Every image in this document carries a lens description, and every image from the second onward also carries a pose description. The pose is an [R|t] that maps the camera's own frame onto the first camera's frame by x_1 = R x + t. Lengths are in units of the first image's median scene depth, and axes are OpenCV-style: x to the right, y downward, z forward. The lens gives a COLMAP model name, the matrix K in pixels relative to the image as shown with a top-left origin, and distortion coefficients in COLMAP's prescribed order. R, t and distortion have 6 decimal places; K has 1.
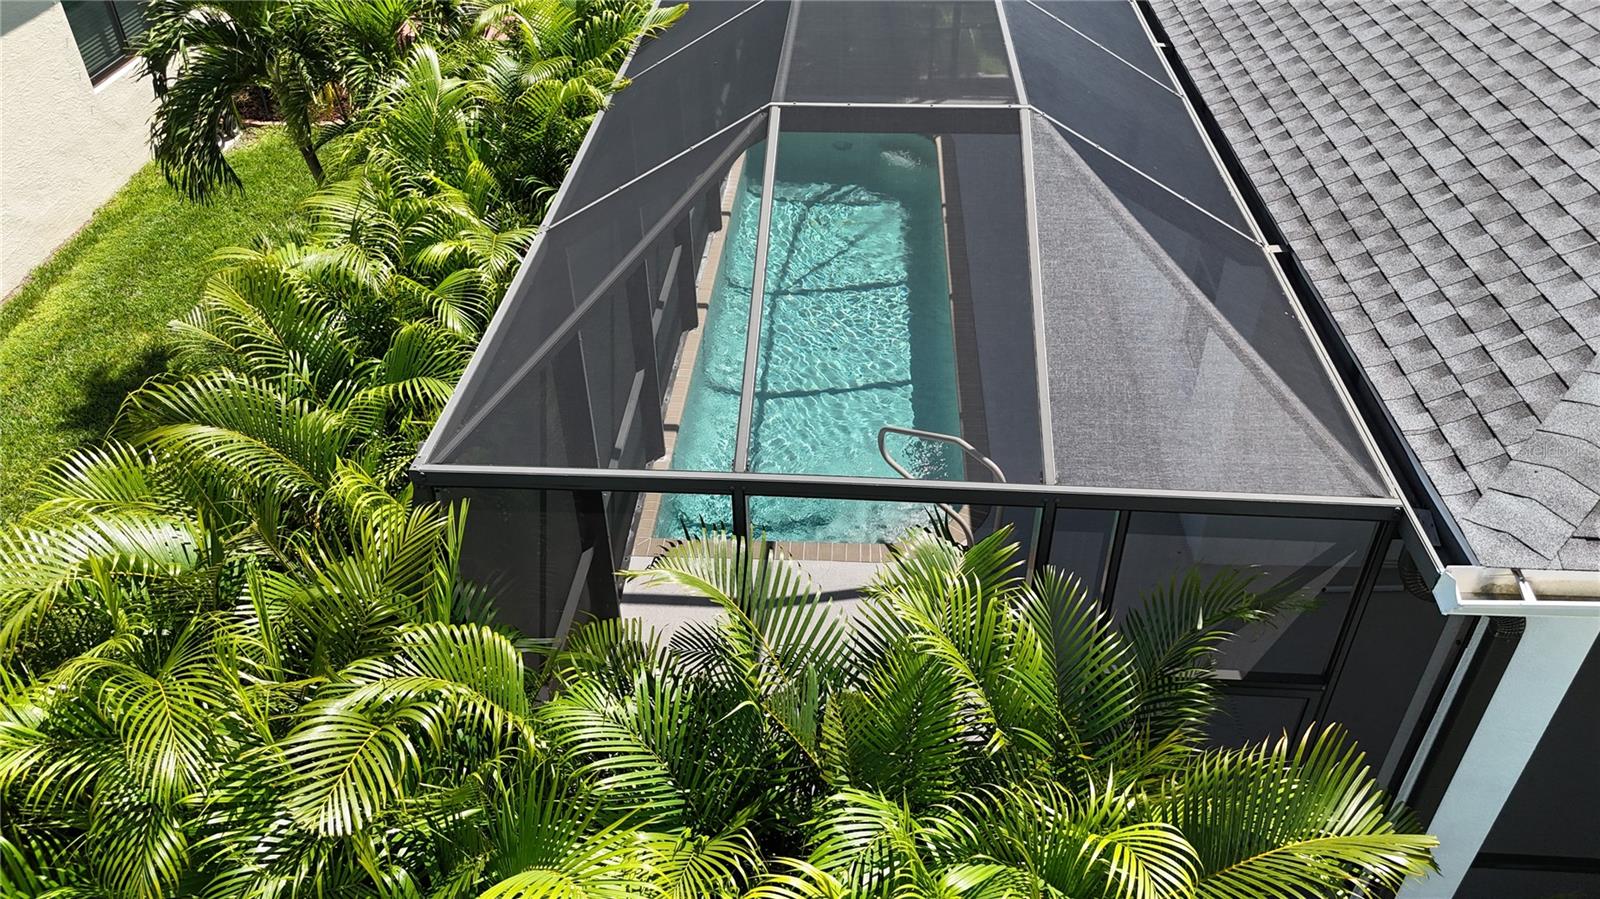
lens RADIAL K [[1210.4, 0, 800.0], [0, 1210.4, 449.5], [0, 0, 1]] dist [0.007922, 0.002673]
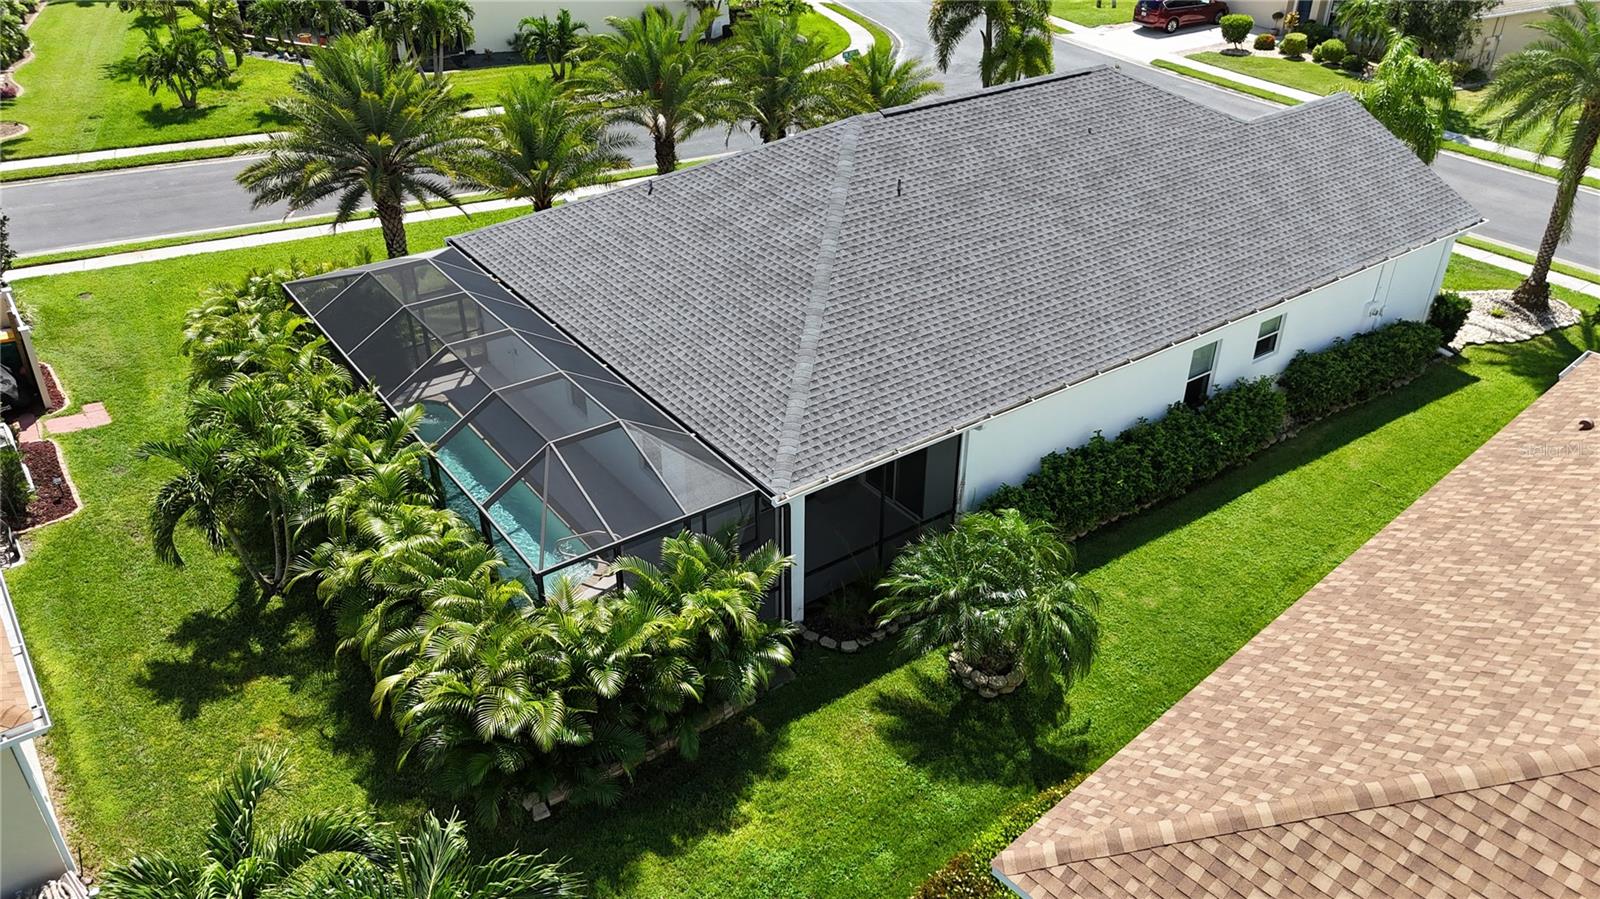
lens RADIAL K [[1210.4, 0, 800.0], [0, 1210.4, 449.5], [0, 0, 1]] dist [0.007922, 0.002673]
pose [[0.773305, -0.344518, 0.532265, -1.464594], [0.384954, 0.922169, 0.037608, -0.169169], [-0.503795, 0.175815, 0.845742, -2.463594]]
